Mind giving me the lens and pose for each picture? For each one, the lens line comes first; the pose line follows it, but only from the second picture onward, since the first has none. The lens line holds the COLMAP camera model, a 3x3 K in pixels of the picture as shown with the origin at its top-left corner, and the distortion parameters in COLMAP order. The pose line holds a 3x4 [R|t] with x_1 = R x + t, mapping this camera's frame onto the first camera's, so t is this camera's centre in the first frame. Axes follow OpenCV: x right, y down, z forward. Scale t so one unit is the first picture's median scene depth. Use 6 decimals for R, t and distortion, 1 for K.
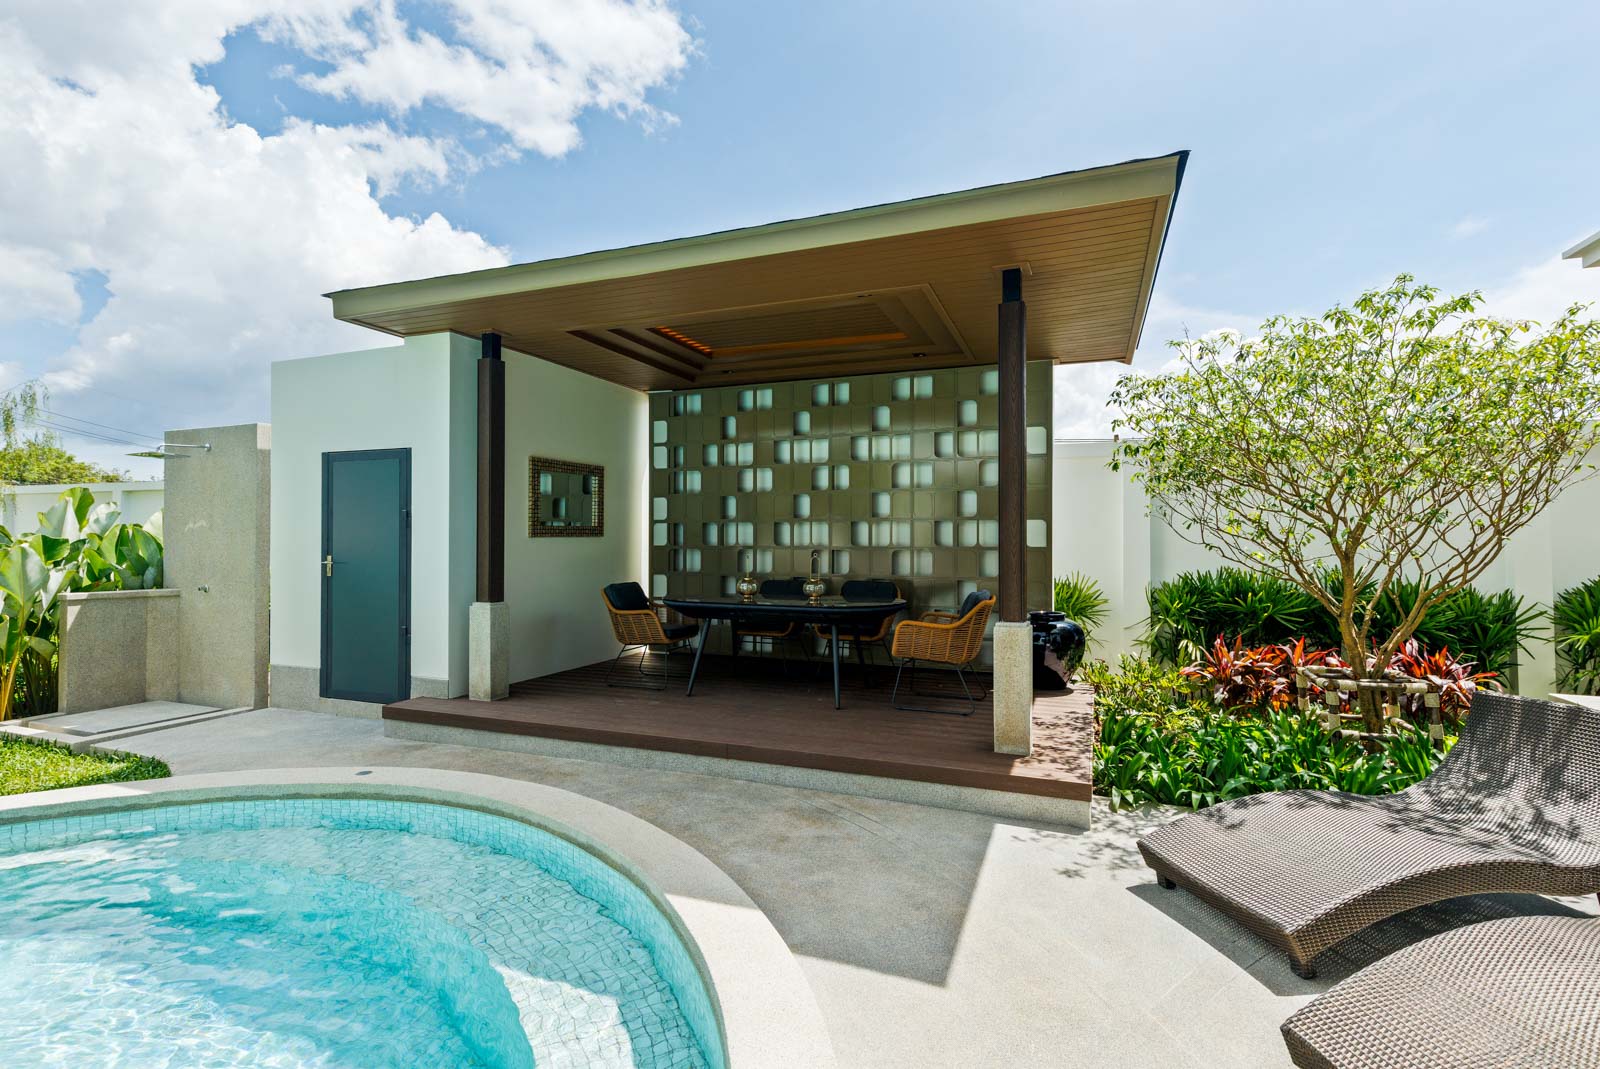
lens RADIAL K [[750.3, 0, 808.3], [0, 750.3, 536.9], [0, 0, 1]] dist [0.021252, -0.000508]
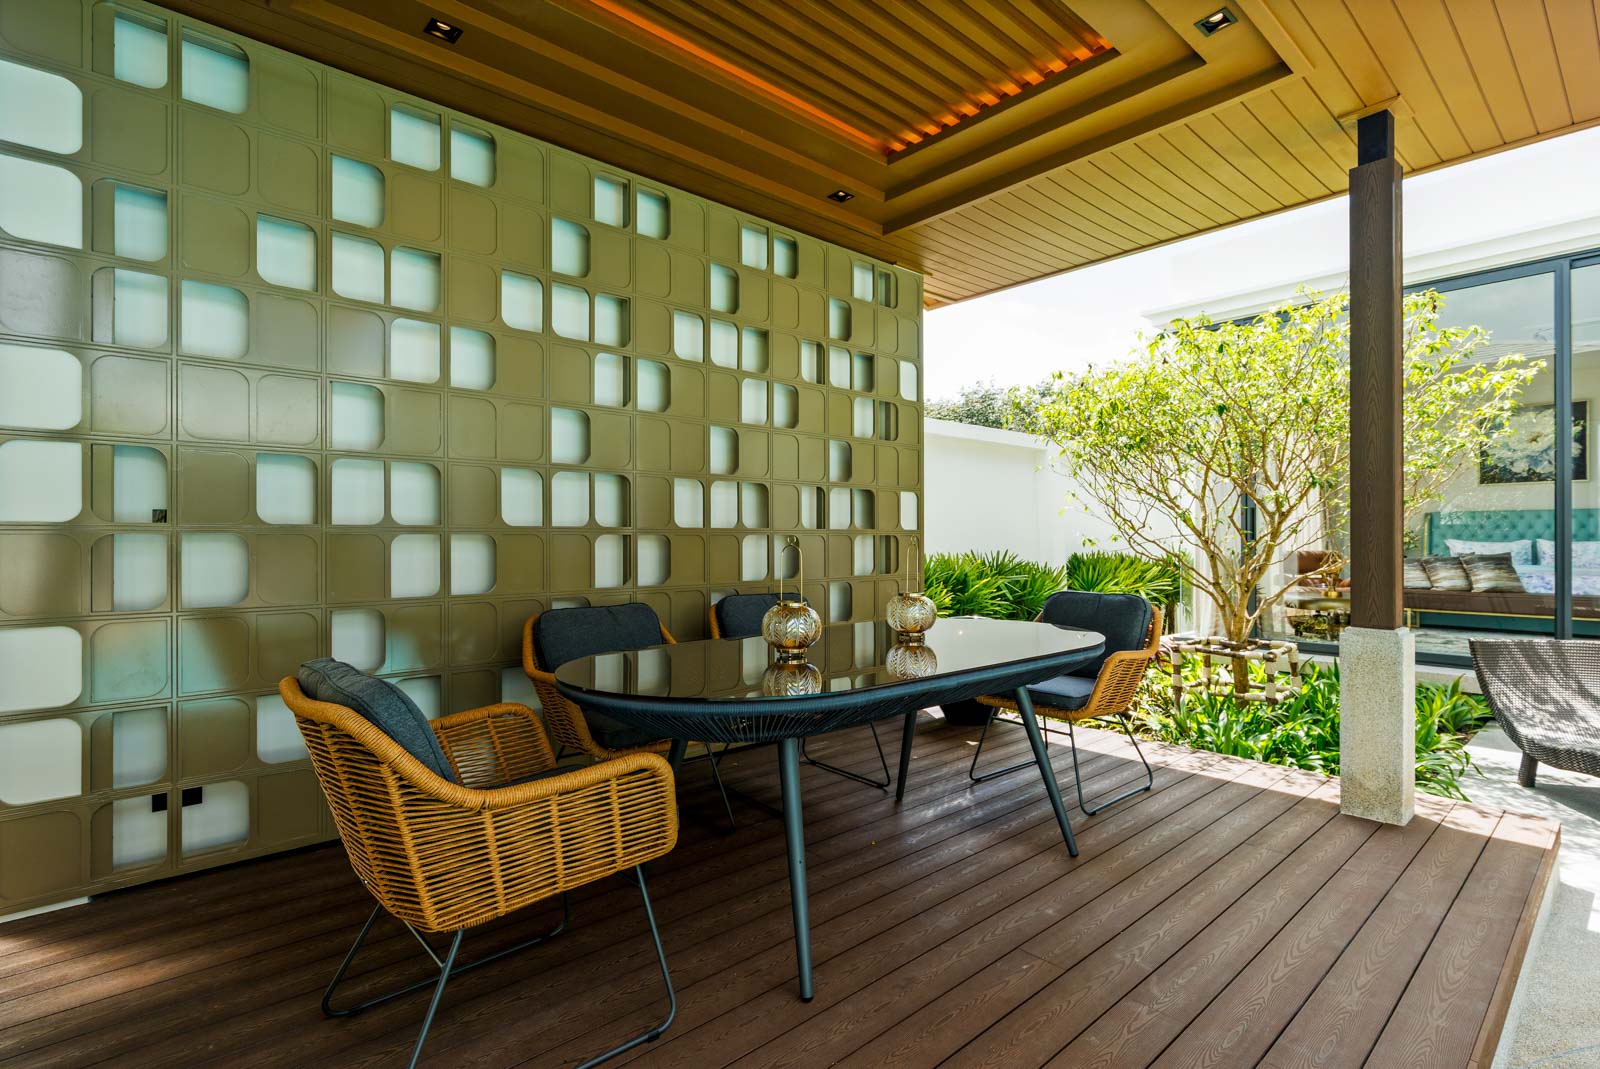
lens RADIAL K [[750.3, 0, 808.3], [0, 750.3, 536.9], [0, 0, 1]] dist [0.021252, -0.000508]
pose [[0.446320, -0.001165, 0.894873, -0.372383], [-0.003297, 0.999990, 0.002946, 0.017657], [-0.894867, -0.004265, 0.446312, 0.731412]]
